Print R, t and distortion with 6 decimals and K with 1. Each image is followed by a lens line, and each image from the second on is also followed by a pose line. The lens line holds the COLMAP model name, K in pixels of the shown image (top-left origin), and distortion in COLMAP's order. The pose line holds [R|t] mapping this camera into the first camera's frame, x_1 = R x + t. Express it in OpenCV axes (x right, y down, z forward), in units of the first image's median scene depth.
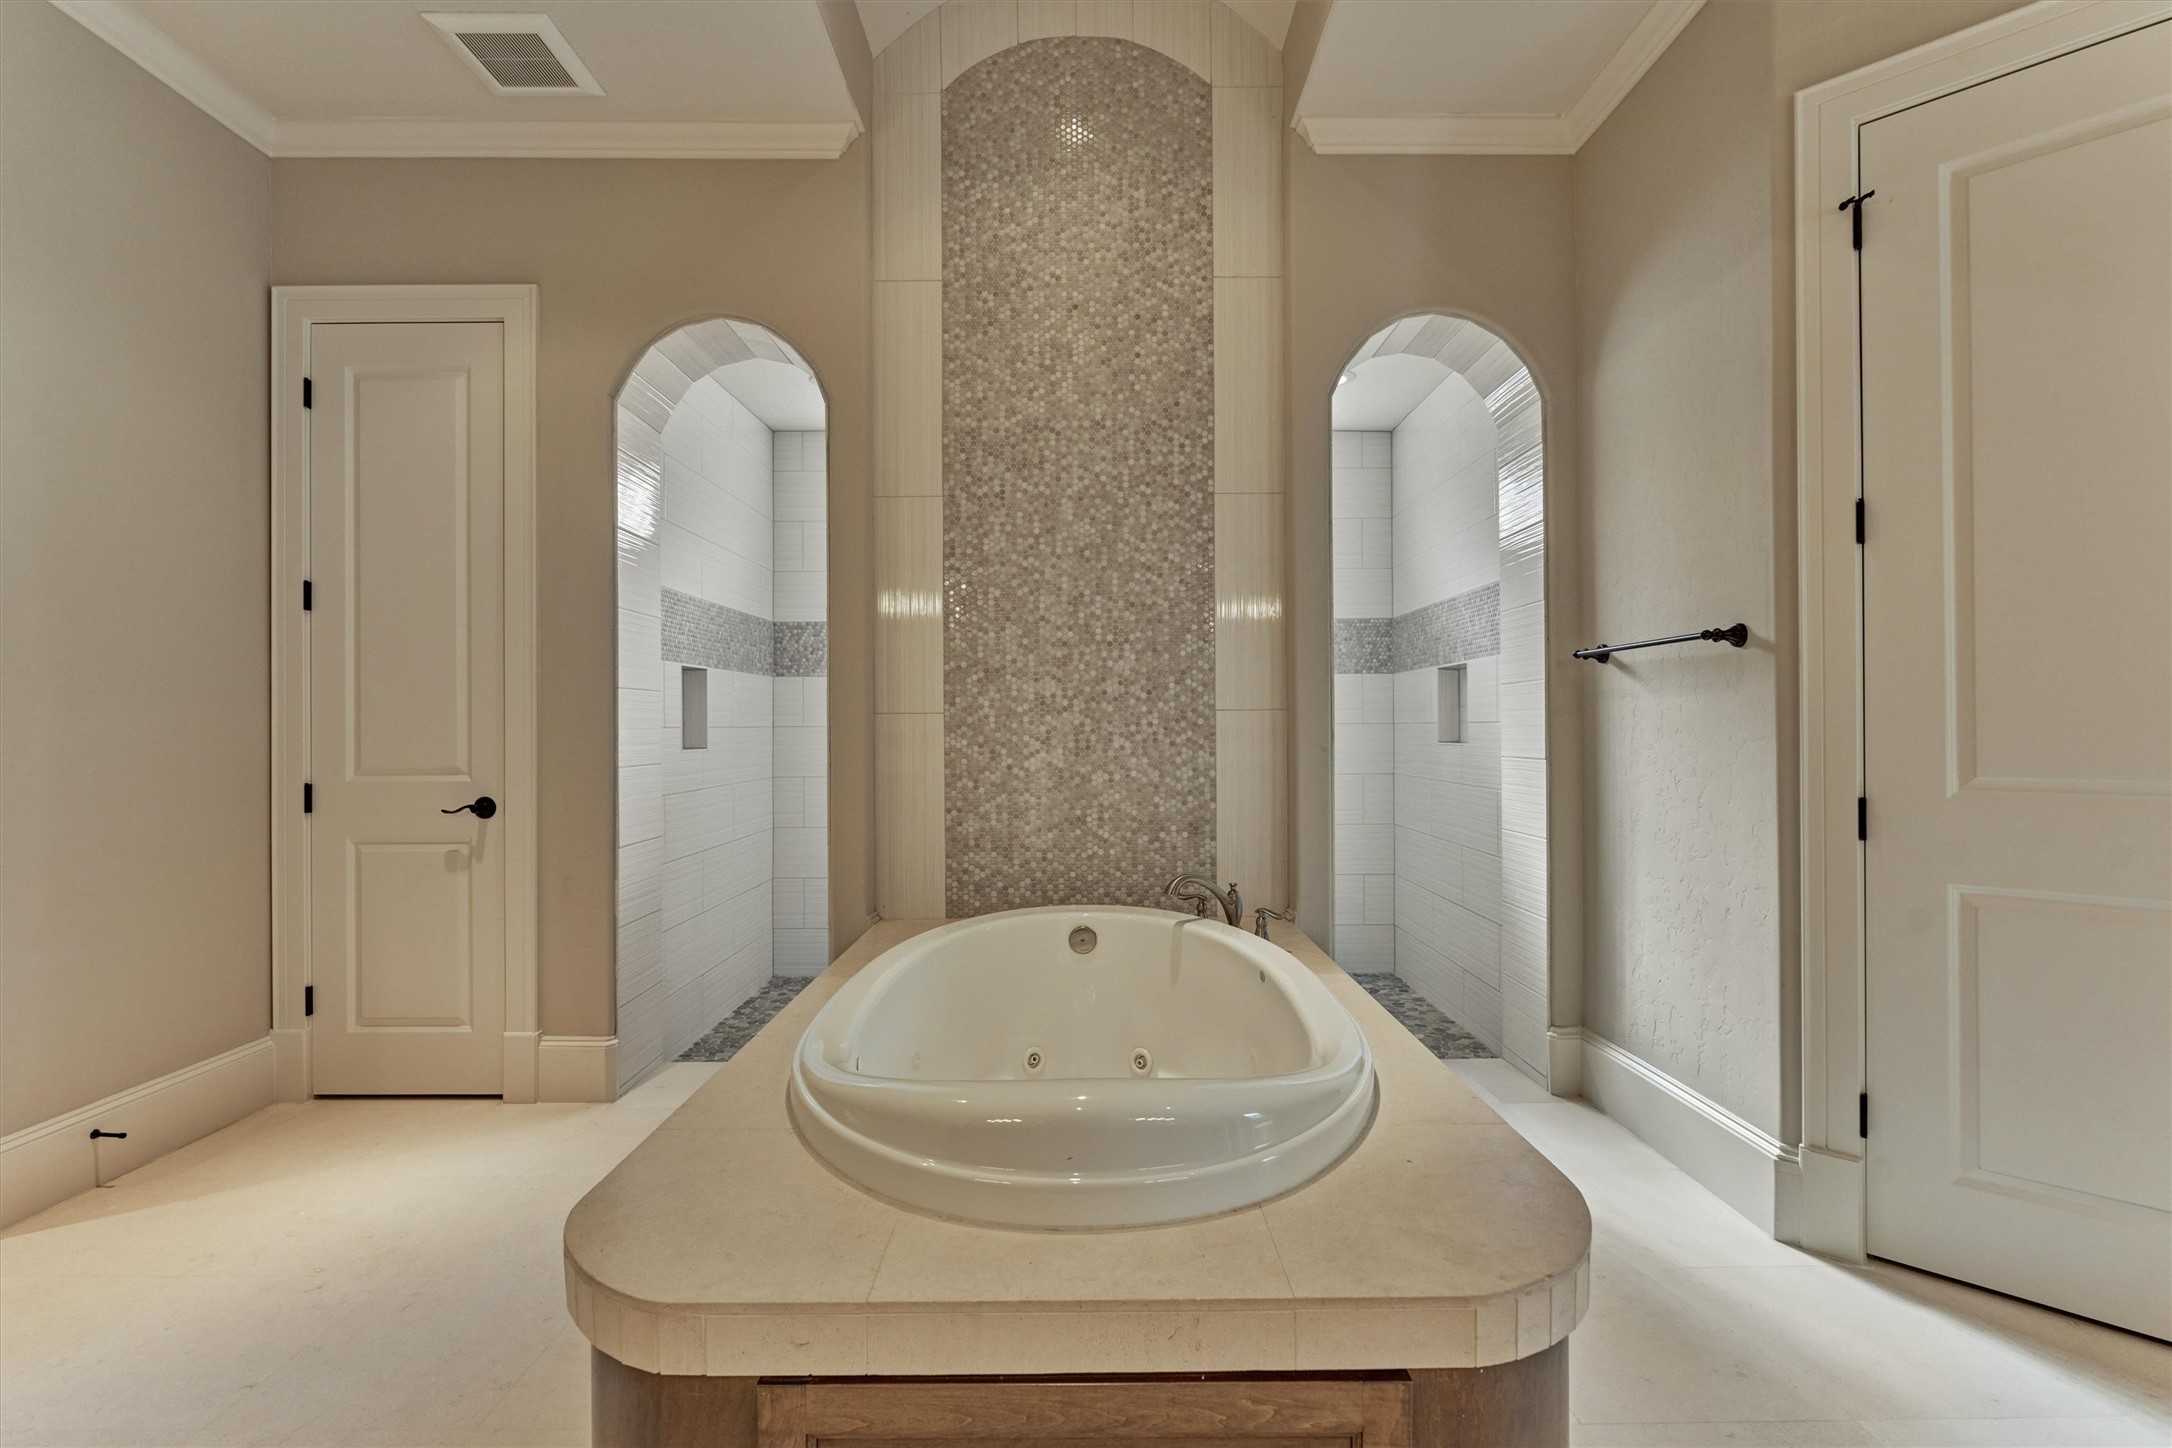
lens RADIAL K [[964.2, 0, 1084.8], [0, 964.2, 721.5], [0, 0, 1]] dist [-0.001252, -0.000688]
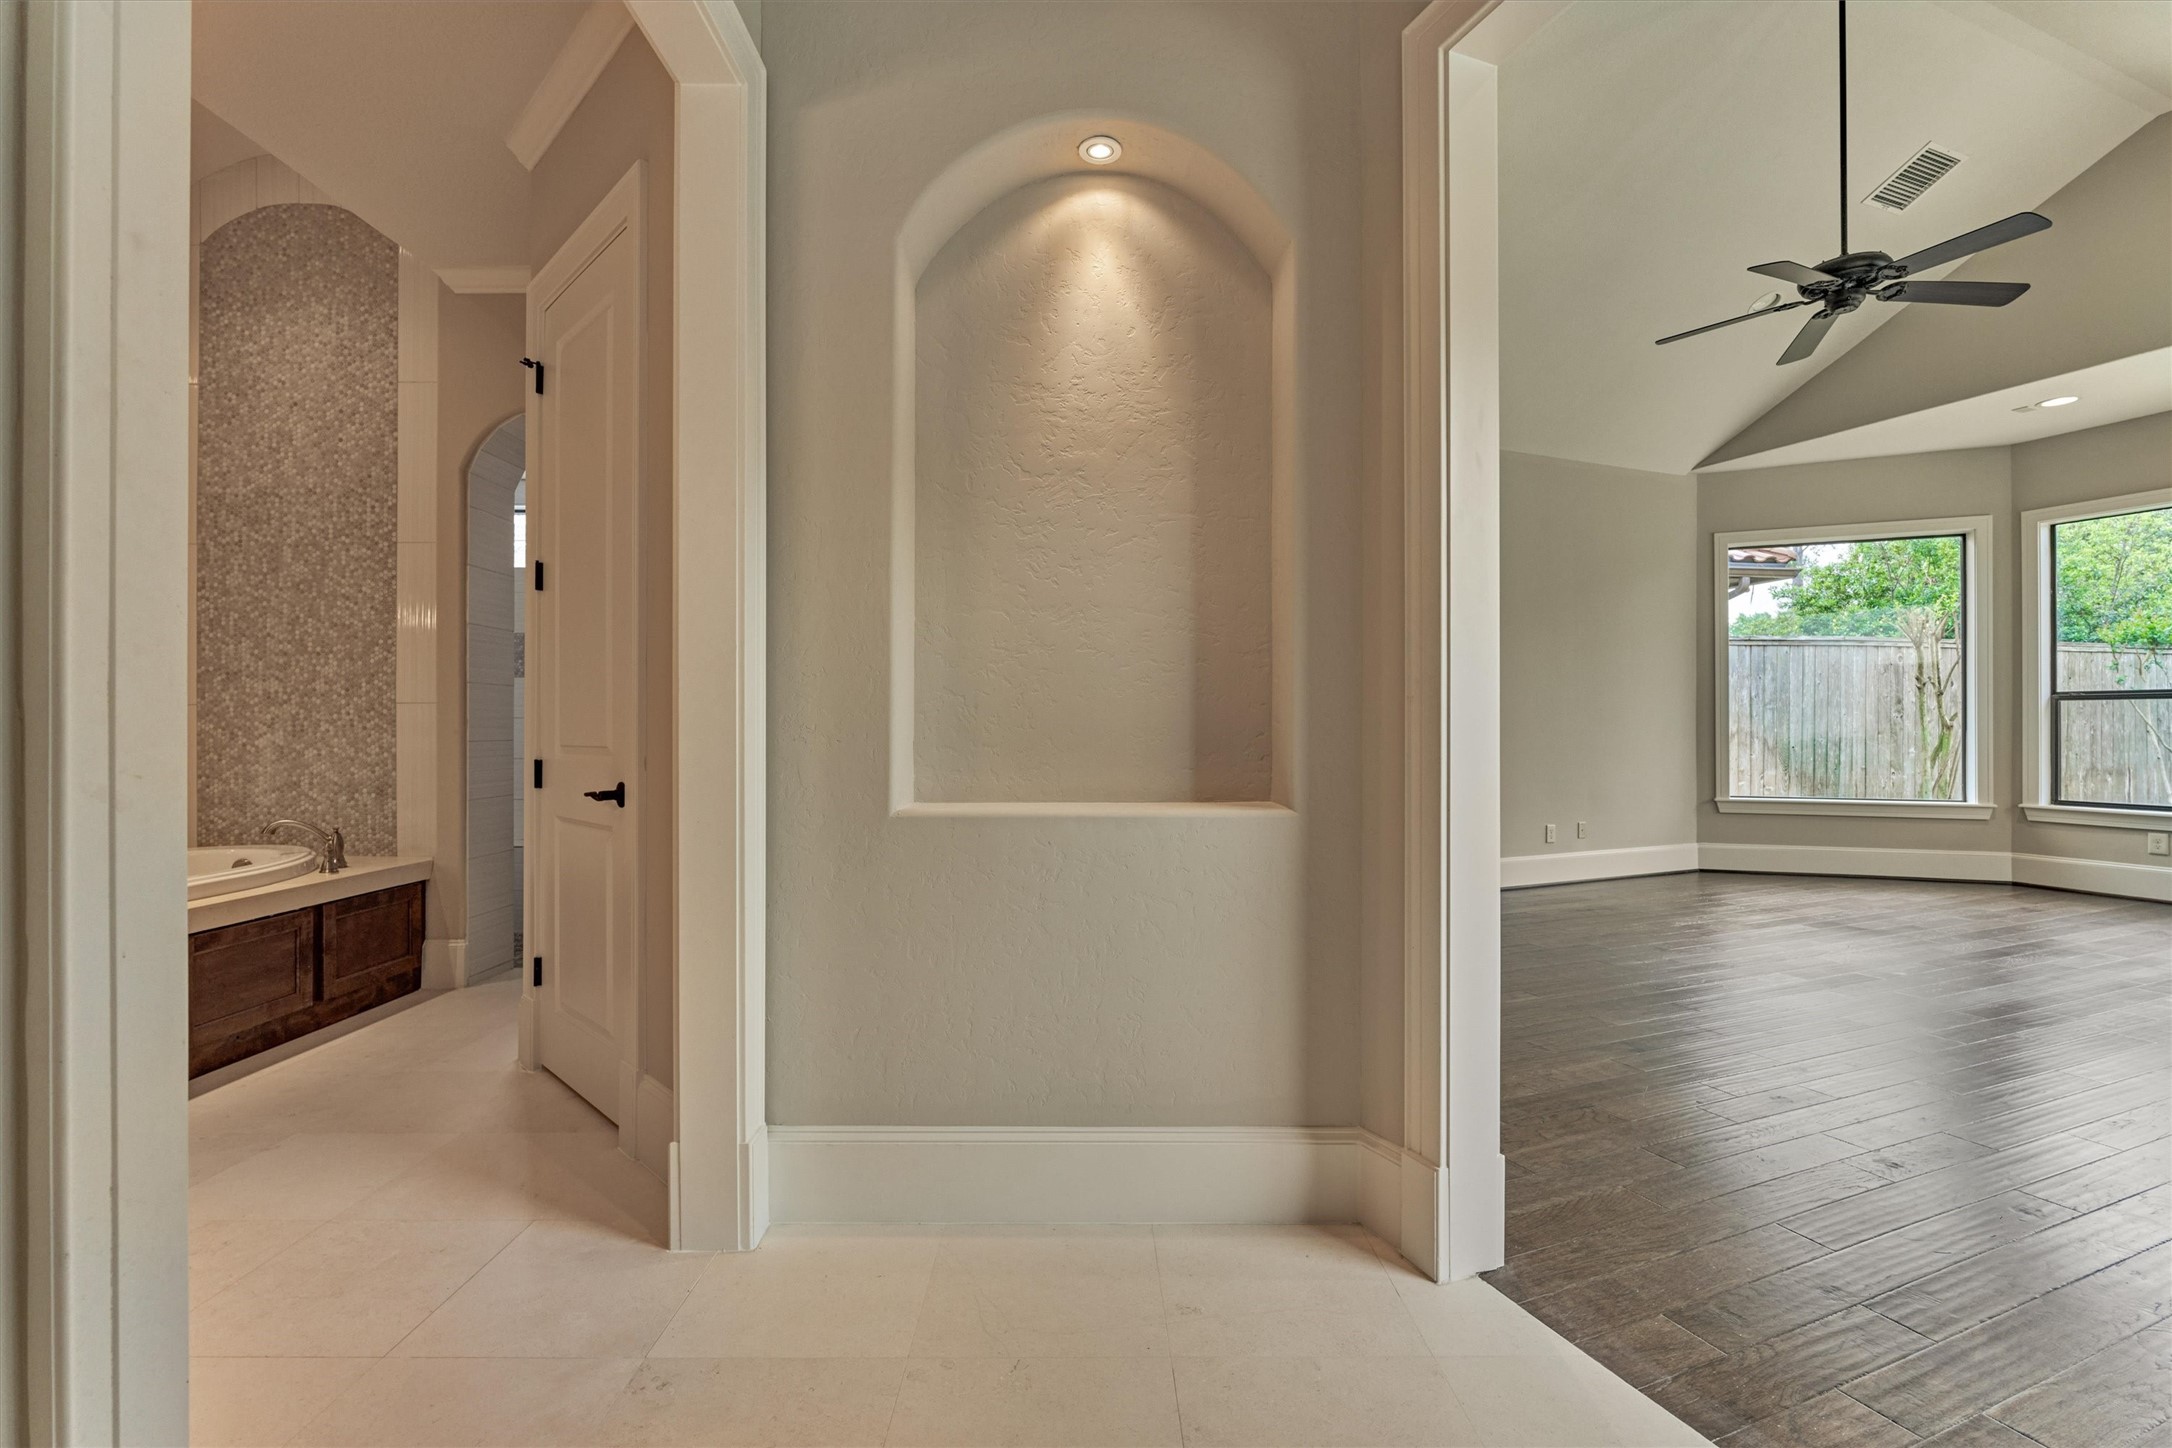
lens RADIAL K [[964.2, 0, 1086.7], [0, 964.2, 718.5], [0, 0, 1]] dist [-0.001252, -0.000688]
pose [[0.999983, 0.003538, -0.004594, 1.107582], [-0.003544, 0.999993, -0.001274, 0.008011], [0.004589, 0.001290, 0.999989, -0.343414]]
